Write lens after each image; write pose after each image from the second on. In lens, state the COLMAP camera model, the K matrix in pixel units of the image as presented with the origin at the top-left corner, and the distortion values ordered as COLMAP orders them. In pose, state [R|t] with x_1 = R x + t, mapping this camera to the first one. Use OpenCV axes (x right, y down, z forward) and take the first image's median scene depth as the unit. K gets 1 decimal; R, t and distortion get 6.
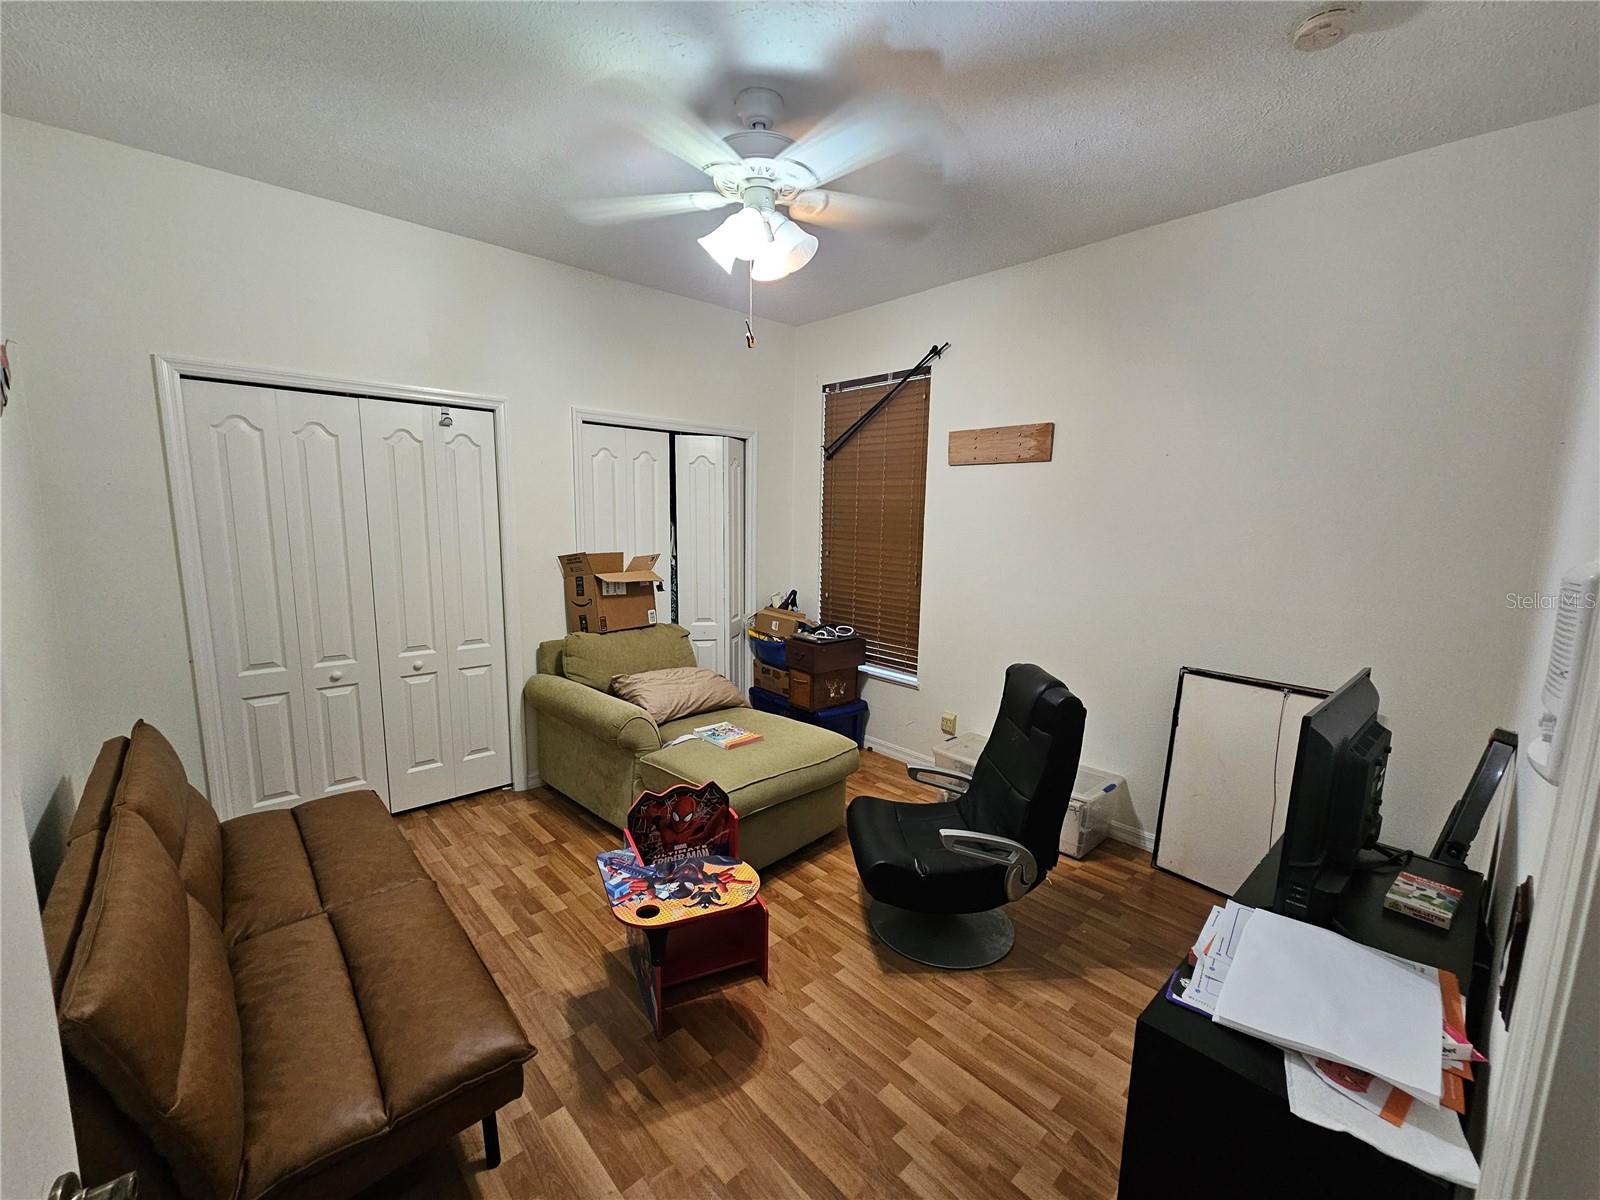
lens RADIAL K [[654.8, 0, 800.0], [0, 654.8, 600.0], [0, 0, 1]] dist [-0.000636, -0.000146]
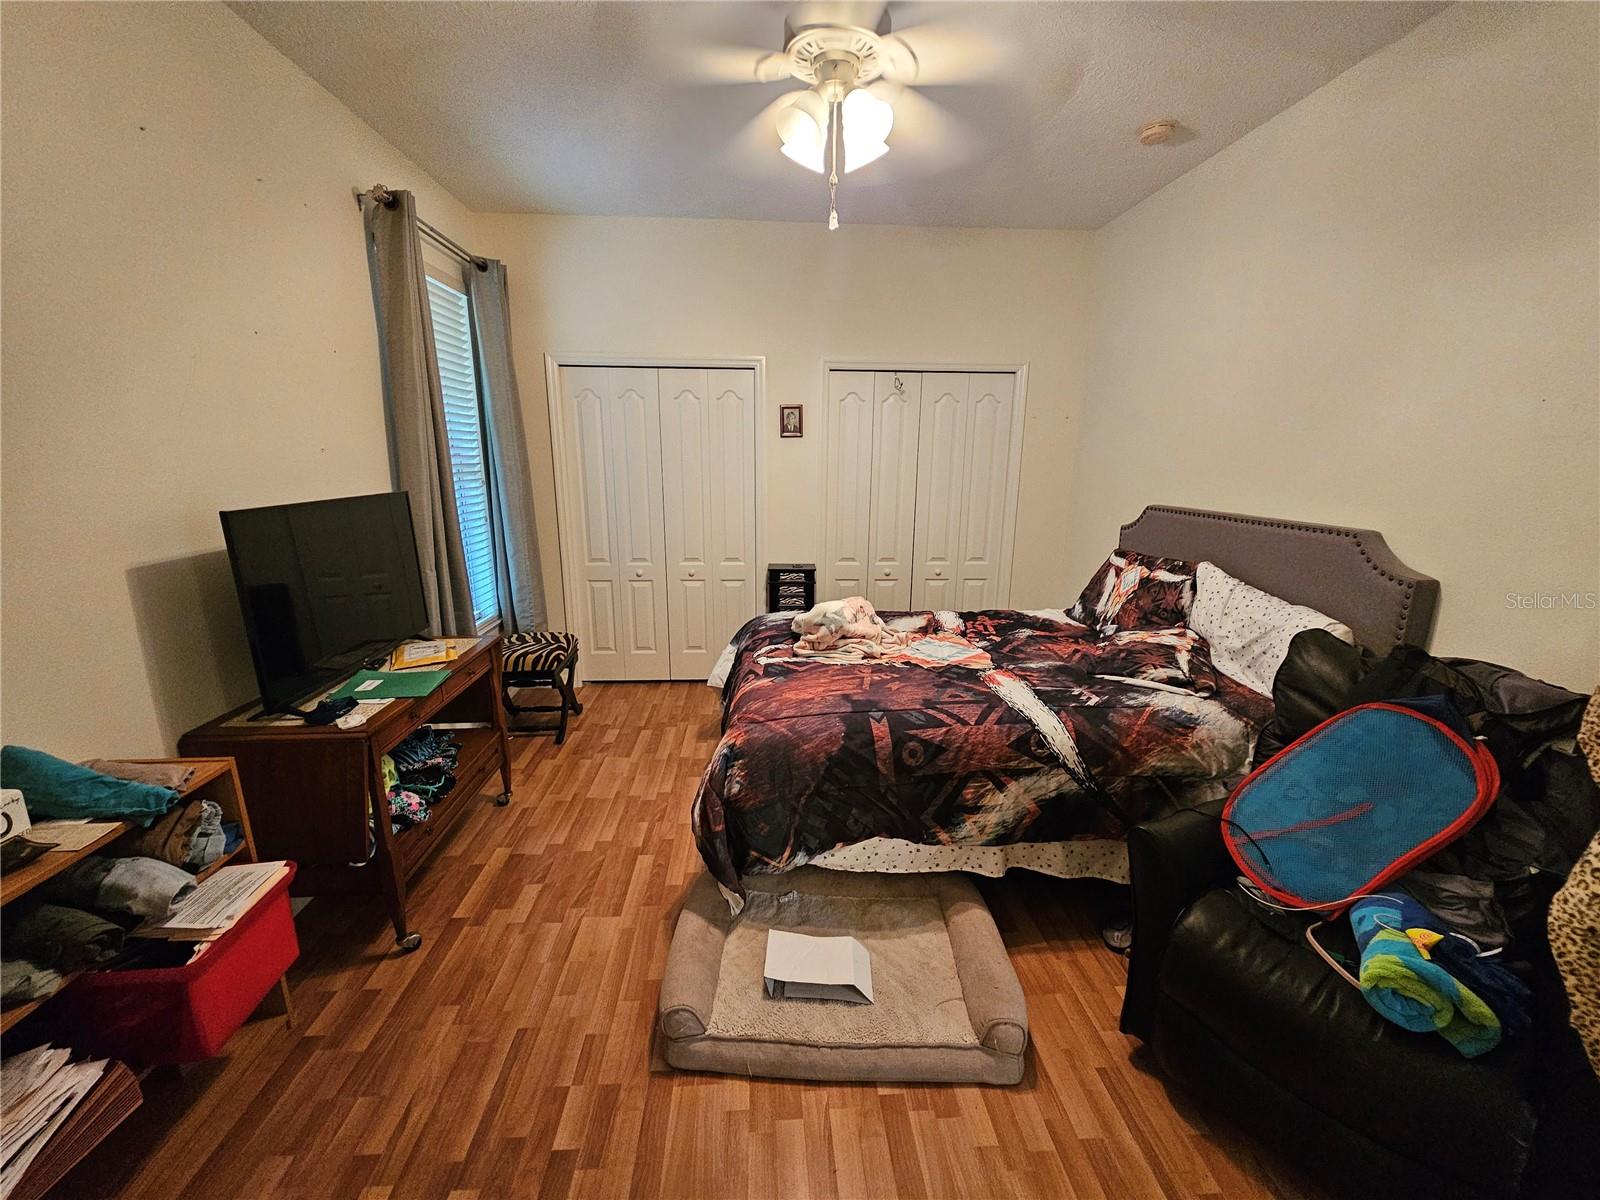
lens RADIAL K [[654.8, 0, 800.0], [0, 654.8, 600.0], [0, 0, 1]] dist [-0.000636, -0.000146]
pose [[0.778576, 0.134503, -0.612967, 0.390468], [-0.081070, 0.990134, 0.114290, -0.013257], [0.622292, -0.039290, 0.781799, 0.113329]]
